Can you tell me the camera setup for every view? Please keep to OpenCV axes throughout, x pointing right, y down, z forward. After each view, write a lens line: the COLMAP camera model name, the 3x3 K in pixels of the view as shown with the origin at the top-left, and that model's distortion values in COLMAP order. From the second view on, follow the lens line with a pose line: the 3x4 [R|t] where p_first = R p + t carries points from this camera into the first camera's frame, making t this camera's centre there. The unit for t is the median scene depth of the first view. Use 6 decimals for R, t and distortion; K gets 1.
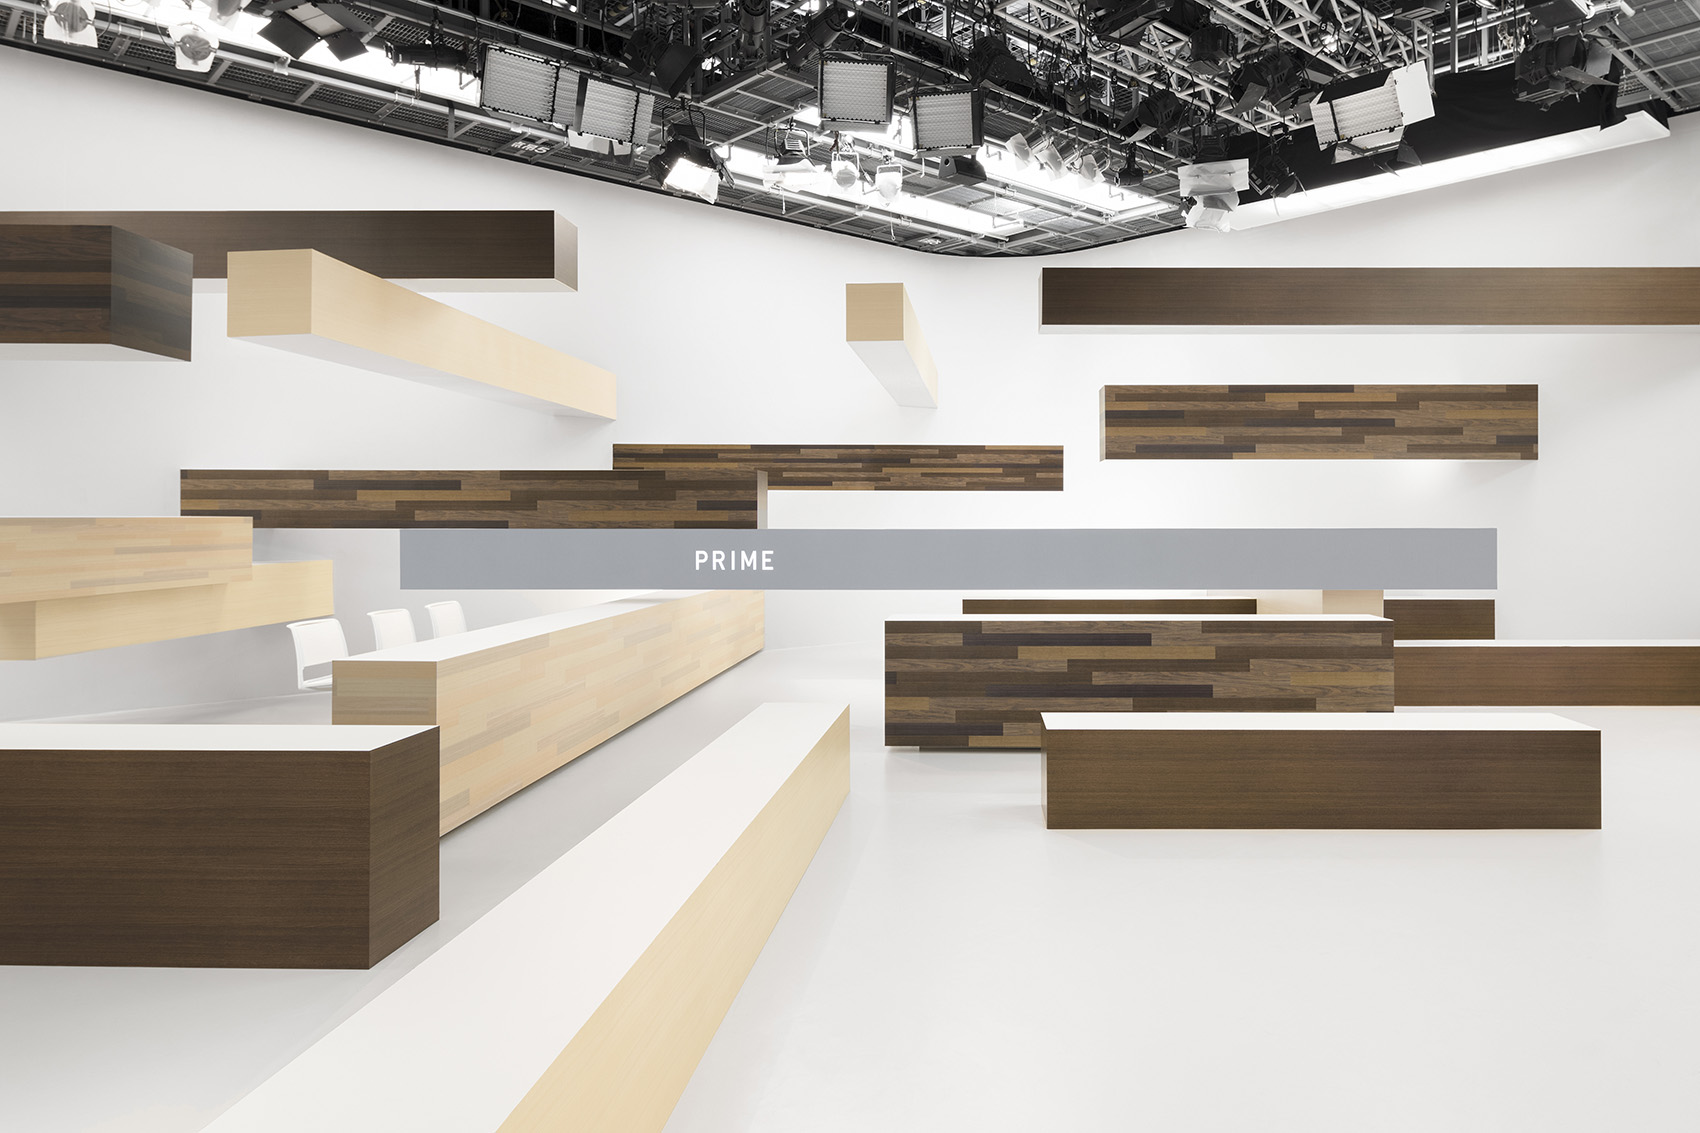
lens RADIAL K [[1130.2, 0, 953.0], [0, 1130.2, 521.3], [0, 0, 1]] dist [-0.003116, 0.000296]
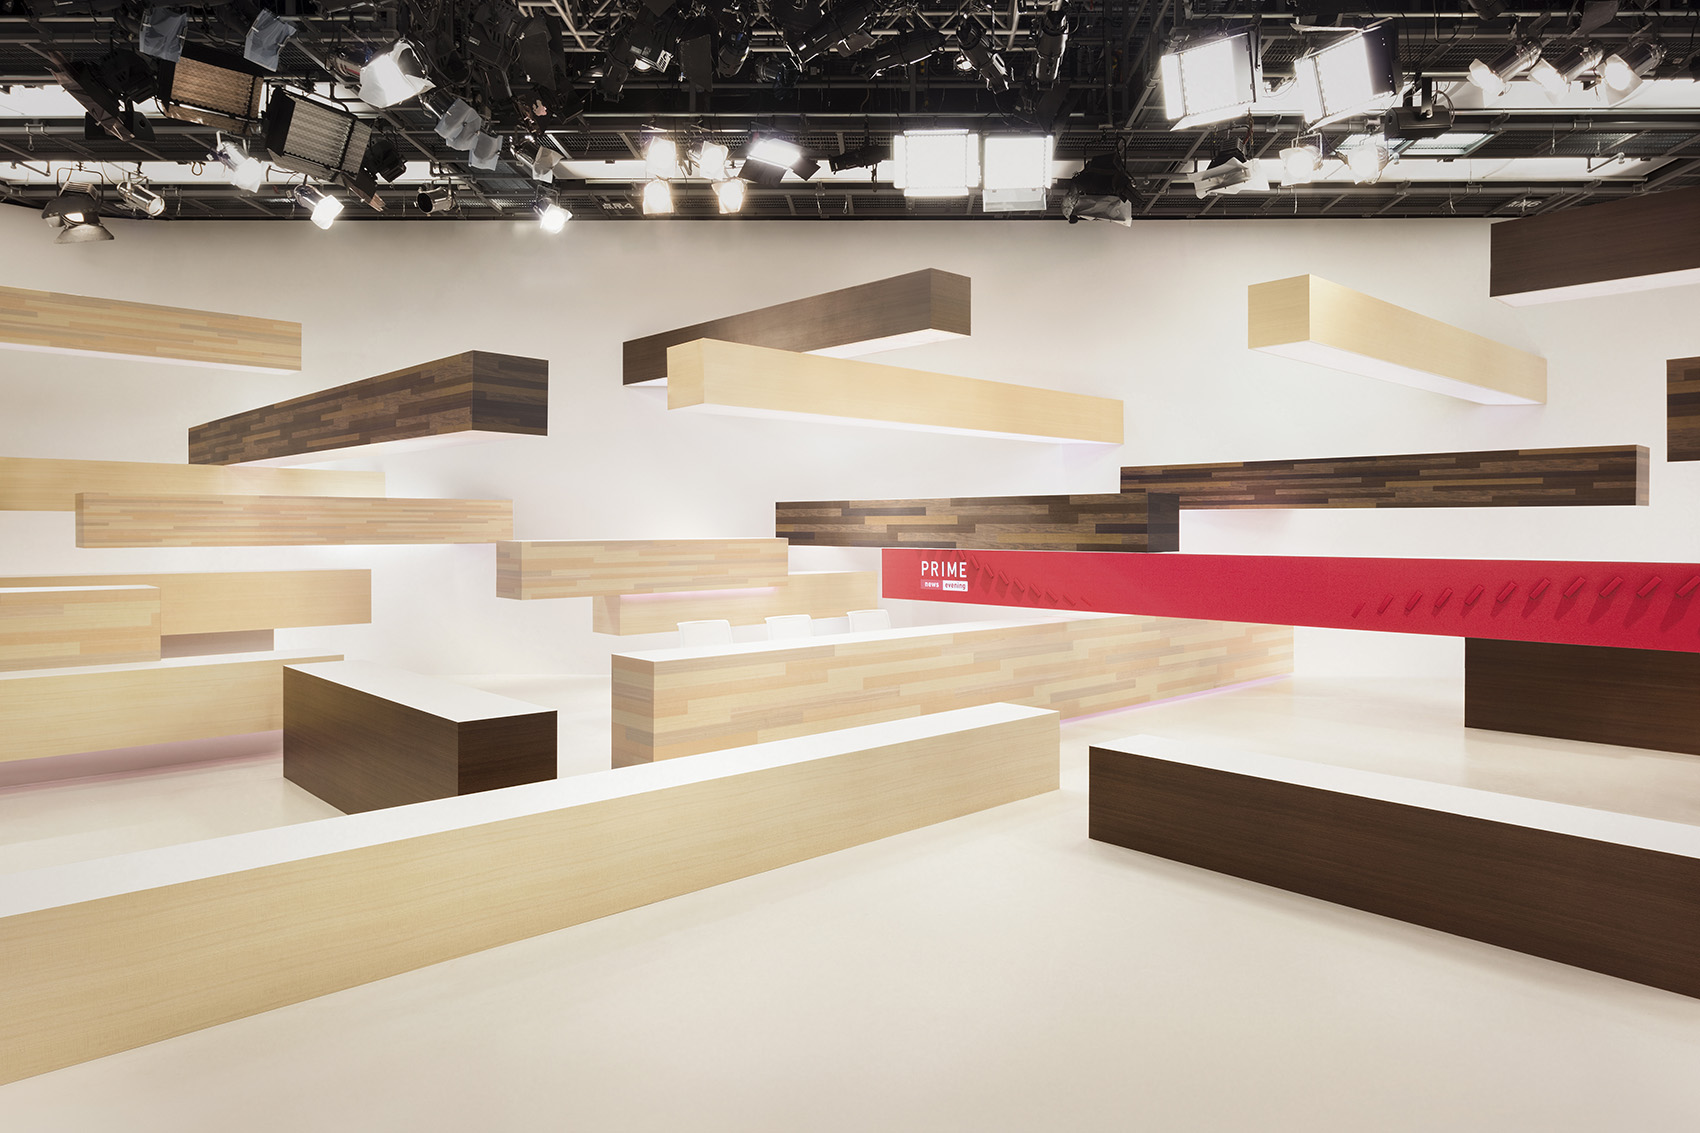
lens RADIAL K [[1052.6, 0, 891.2], [0, 1052.6, 531.0], [0, 0, 1]] dist [0.003148, -0.000529]
pose [[0.710150, 0.001201, -0.704050, 0.309748], [-0.001048, 0.999999, 0.000649, -0.012290], [0.704050, 0.000277, 0.710150, 0.197490]]
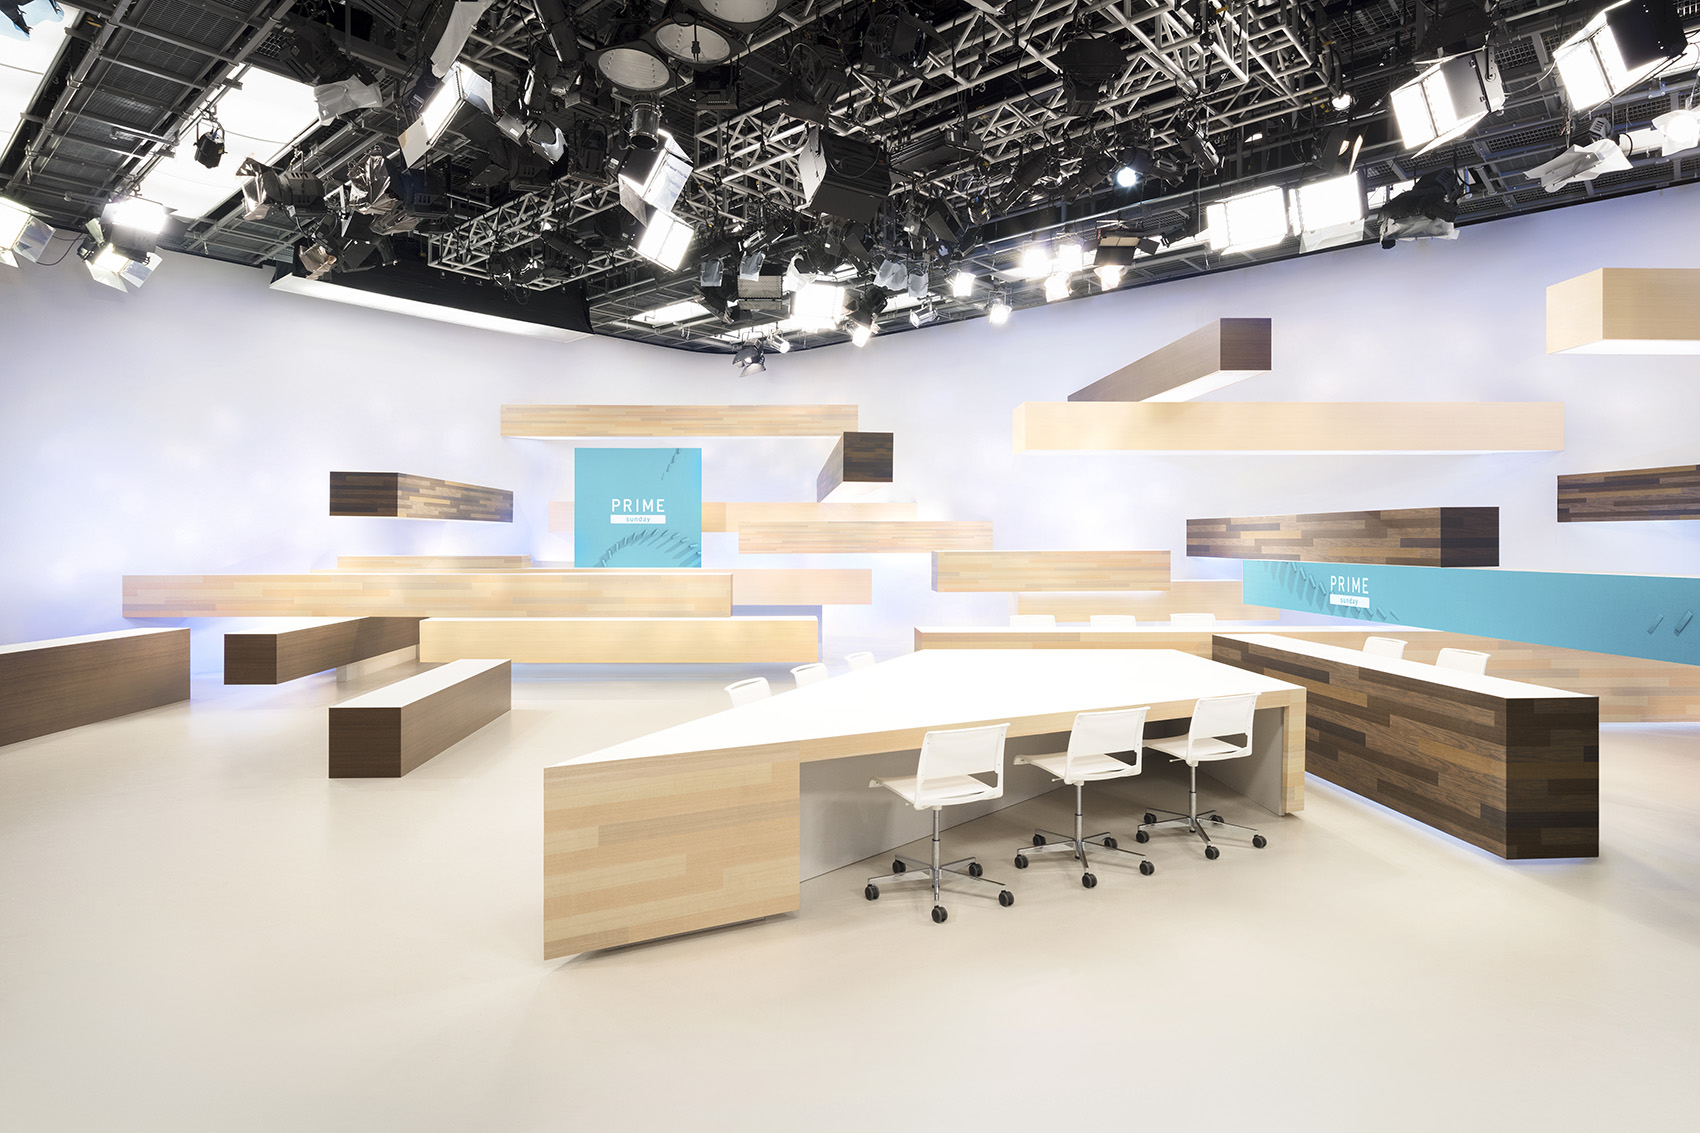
lens RADIAL K [[943.0, 0, 831.8], [0, 943.0, 533.6], [0, 0, 1]] dist [0.005914, -0.000534]
pose [[0.064216, -0.008113, -0.997903, 0.612782], [-0.000489, 0.999967, -0.008161, -0.015075], [0.997936, 0.001013, 0.064210, 0.418146]]
